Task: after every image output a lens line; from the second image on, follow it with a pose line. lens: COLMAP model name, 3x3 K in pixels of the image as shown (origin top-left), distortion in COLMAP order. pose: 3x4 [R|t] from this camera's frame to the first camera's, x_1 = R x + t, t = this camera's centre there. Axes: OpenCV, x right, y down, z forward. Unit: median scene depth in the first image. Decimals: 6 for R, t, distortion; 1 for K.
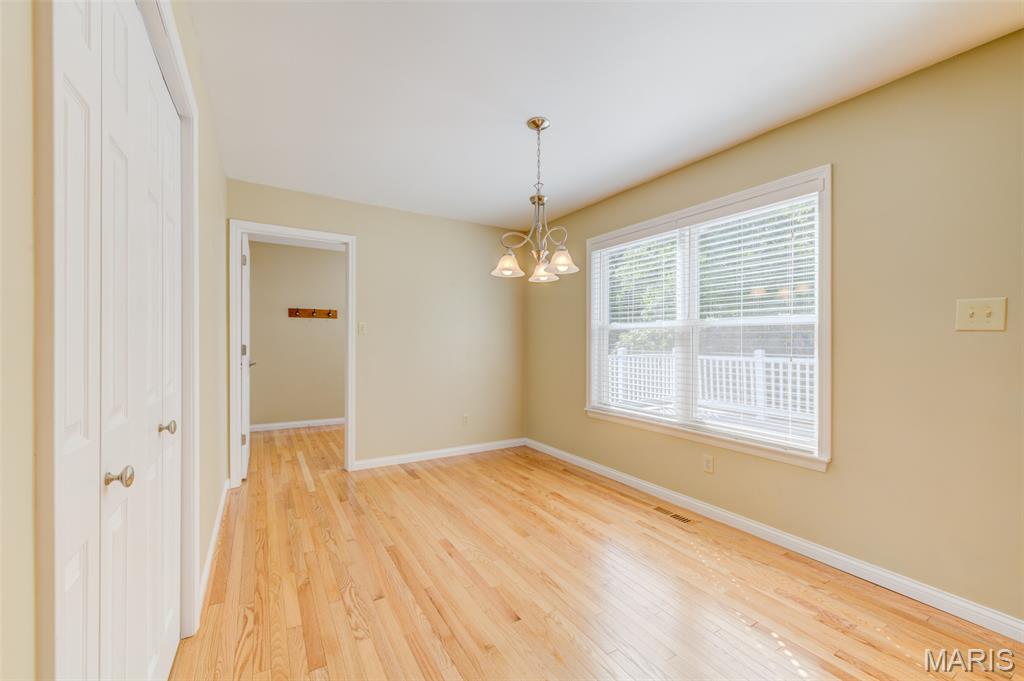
lens RADIAL K [[407.0, 0, 505.8], [0, 407.0, 344.9], [0, 0, 1]] dist [0.009942, -0.000435]
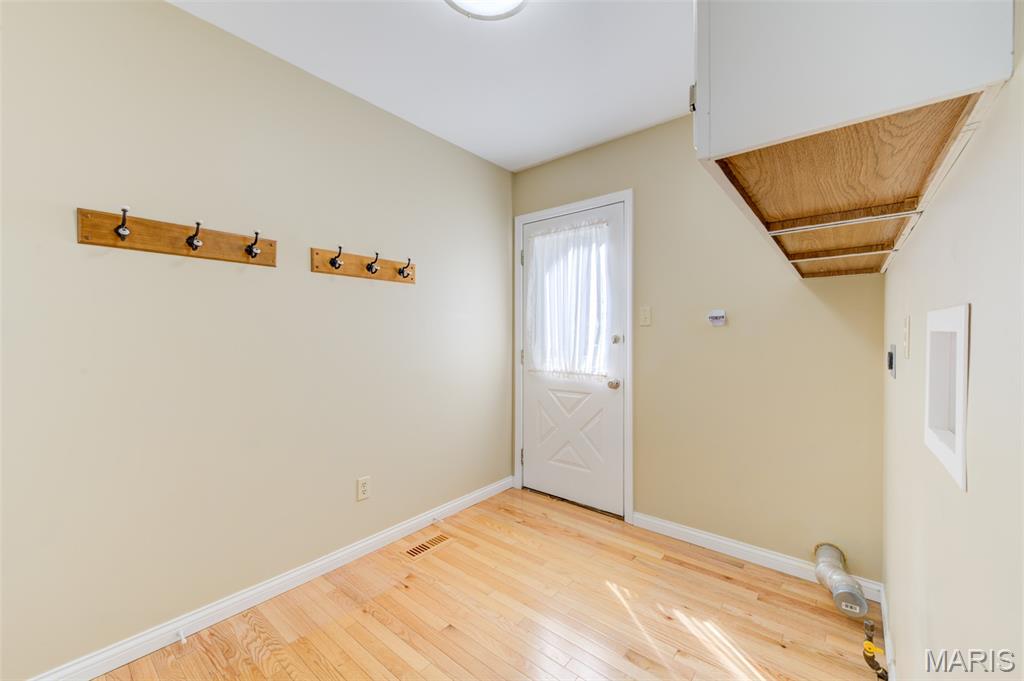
lens RADIAL K [[407.0, 0, 495.2], [0, 407.0, 345.0], [0, 0, 1]] dist [0.009942, -0.000435]
pose [[0.924728, -0.006656, 0.380571, -0.379498], [0.004482, 0.999968, 0.006598, -0.007304], [-0.380603, -0.004396, 0.924728, 0.650064]]
